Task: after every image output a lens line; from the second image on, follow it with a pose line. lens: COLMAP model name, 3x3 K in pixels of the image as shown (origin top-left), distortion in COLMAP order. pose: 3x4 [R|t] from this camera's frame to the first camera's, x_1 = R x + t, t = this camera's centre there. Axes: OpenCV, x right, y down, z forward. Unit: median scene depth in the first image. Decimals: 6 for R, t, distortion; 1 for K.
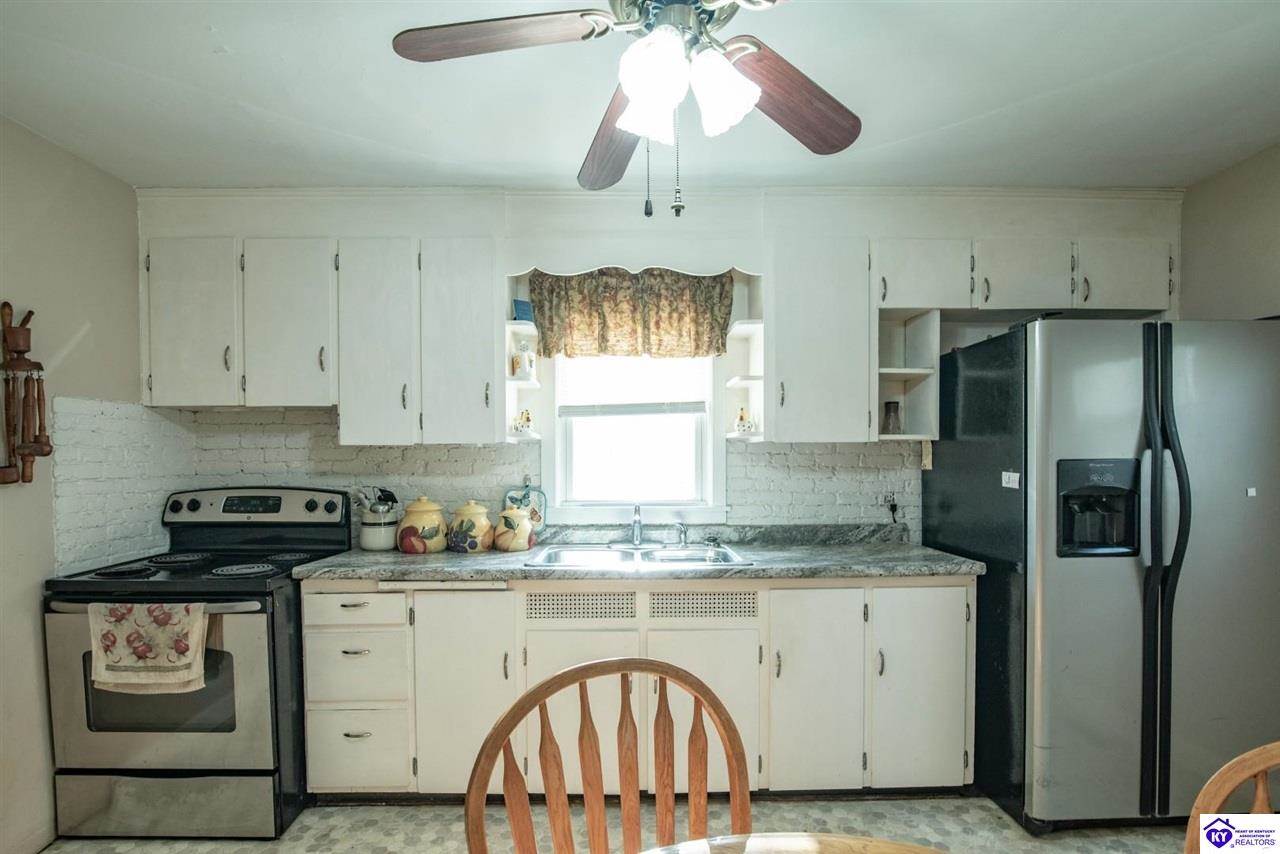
lens RADIAL K [[609.8, 0, 639.4], [0, 609.8, 468.1], [0, 0, 1]] dist [-0.017952, -0.000169]
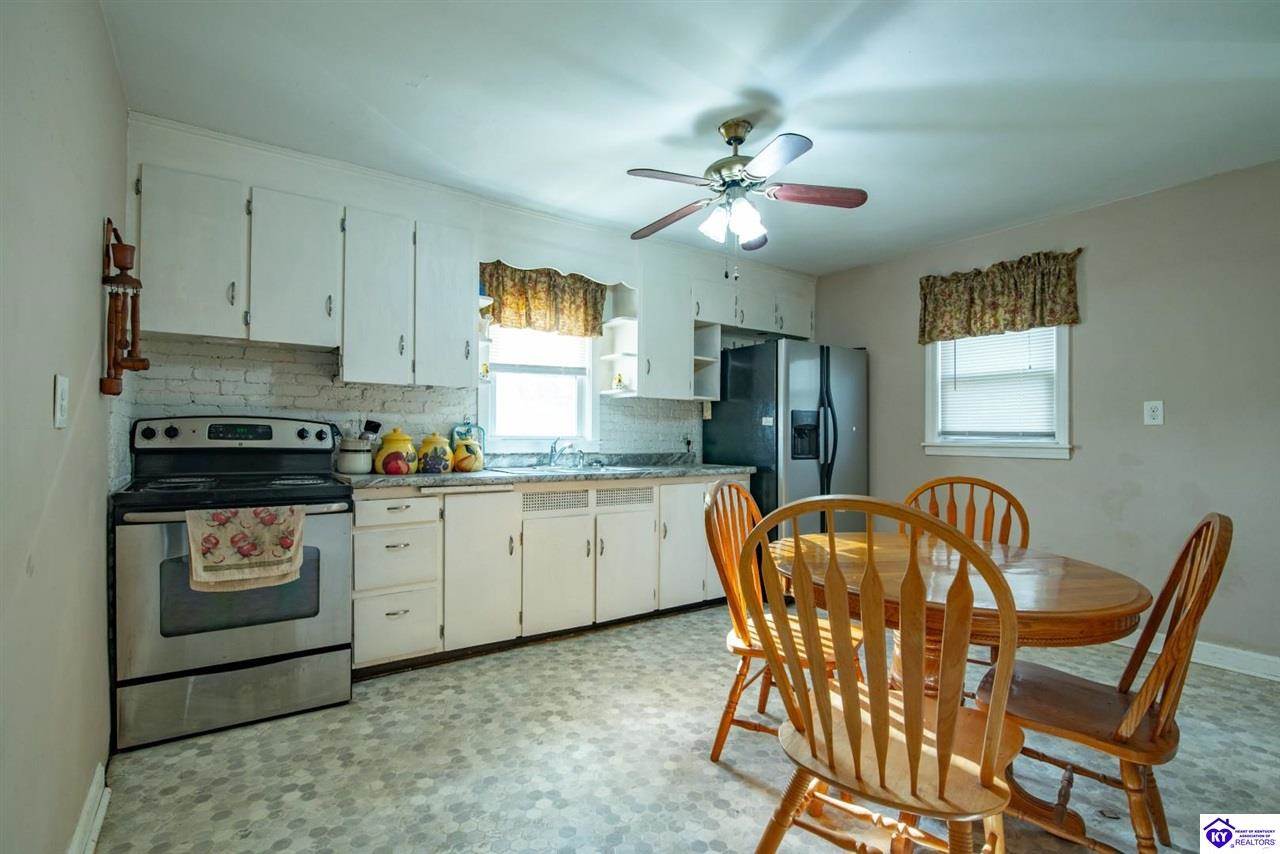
lens RADIAL K [[599.2, 0, 637.8], [0, 599.2, 433.9], [0, 0, 1]] dist [-0.018367, -0.000451]
pose [[0.823414, 0.014058, 0.567266, -0.656801], [-0.003270, 0.999794, -0.020030, 0.082142], [-0.567431, 0.014638, 0.823291, -0.256287]]
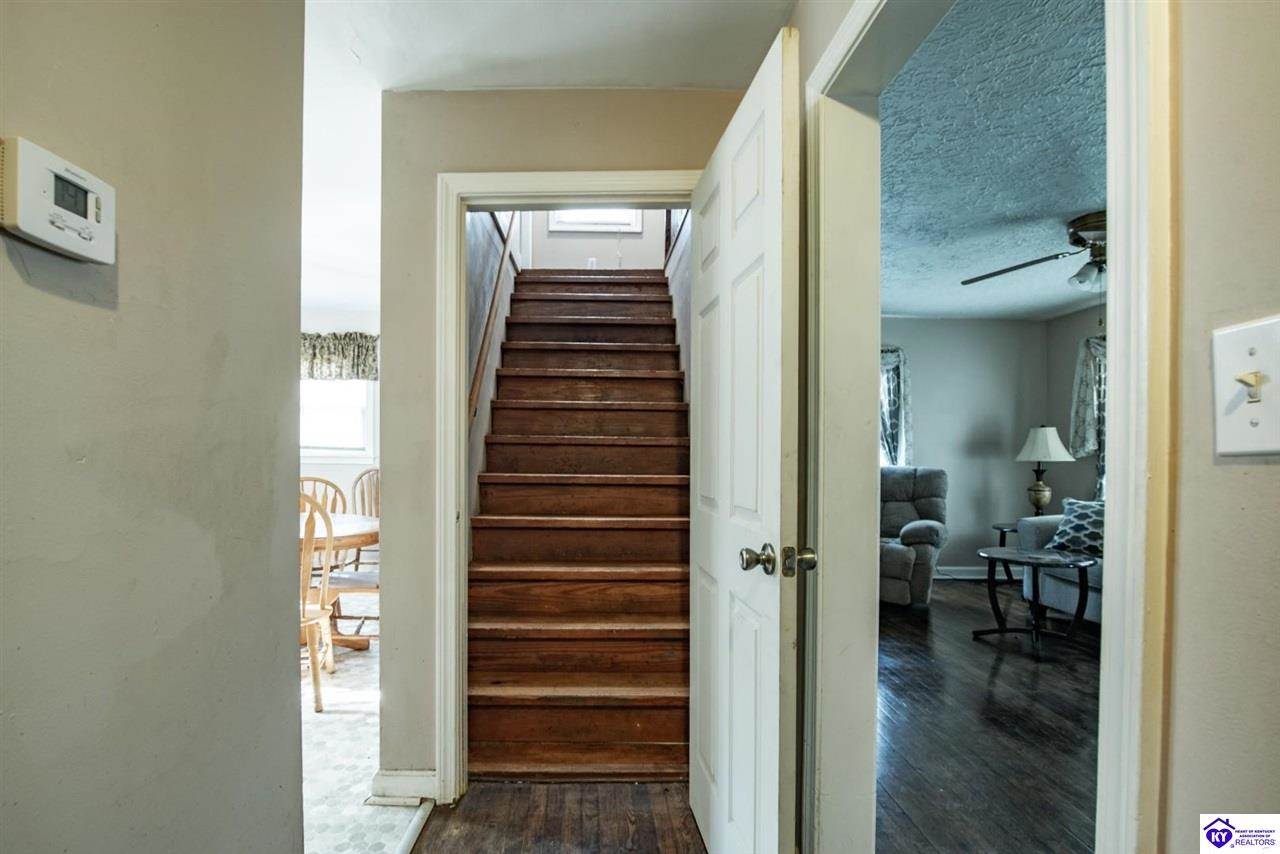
lens RADIAL K [[607.4, 0, 592.1], [0, 607.4, 449.9], [0, 0, 1]] dist [-0.011506, 0.000161]
pose [[0.020546, 0.009025, 0.999748, -1.271406], [0.005605, 0.999942, -0.009142, 0.080832], [-0.999773, 0.005792, 0.020495, -0.545361]]
